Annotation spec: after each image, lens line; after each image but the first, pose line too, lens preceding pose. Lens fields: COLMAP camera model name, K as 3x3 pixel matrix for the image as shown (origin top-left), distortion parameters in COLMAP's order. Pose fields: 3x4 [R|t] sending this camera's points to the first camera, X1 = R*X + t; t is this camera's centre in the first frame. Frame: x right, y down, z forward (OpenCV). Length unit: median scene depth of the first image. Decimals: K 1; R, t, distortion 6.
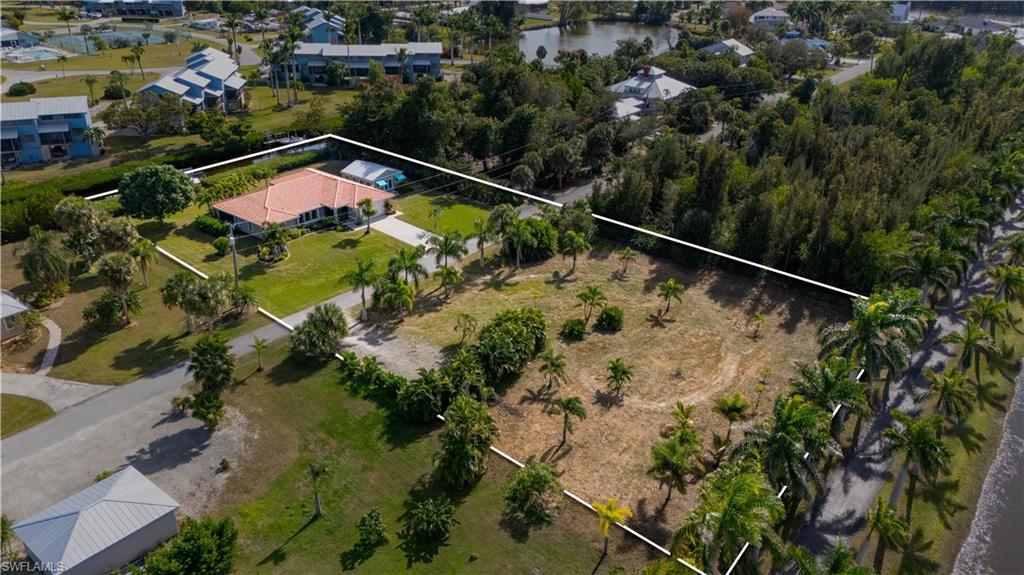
lens RADIAL K [[770.3, 0, 512.0], [0, 770.3, 287.5], [0, 0, 1]] dist [0.079833, -0.002642]
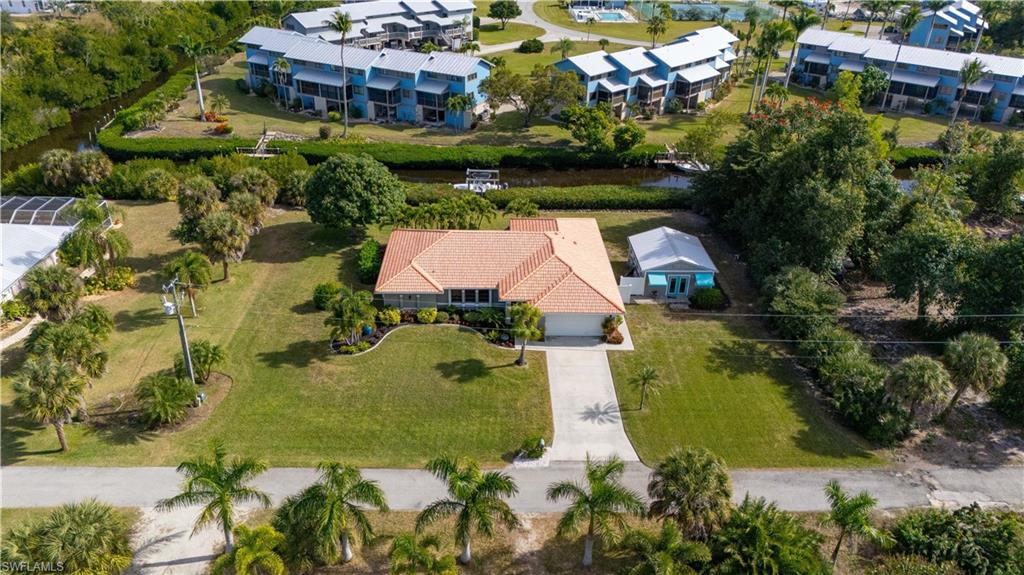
lens RADIAL K [[770.3, 0, 512.0], [0, 770.3, 287.5], [0, 0, 1]] dist [0.079833, -0.002642]
pose [[0.656717, 0.359454, -0.662960, 0.149444], [-0.350455, 0.923871, 0.153764, -0.198086], [0.667761, 0.131358, 0.732694, 0.574665]]
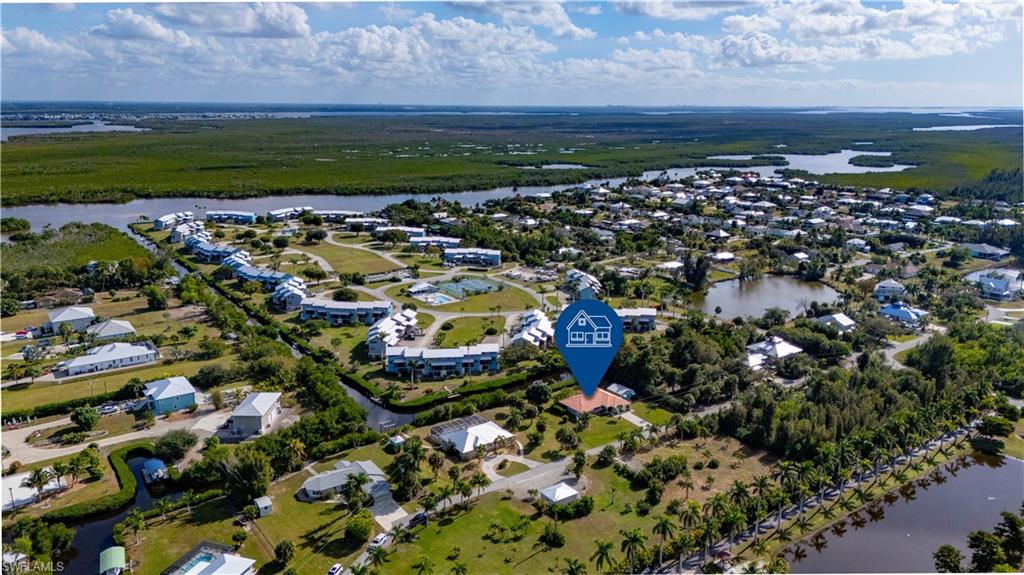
lens RADIAL K [[770.3, 0, 512.0], [0, 770.3, 287.5], [0, 0, 1]] dist [0.079833, -0.002642]
pose [[0.963286, 0.057126, -0.262329, 0.099480], [-0.111267, 0.974183, -0.196436, 0.042308], [0.244335, 0.218412, 0.944773, -1.447945]]
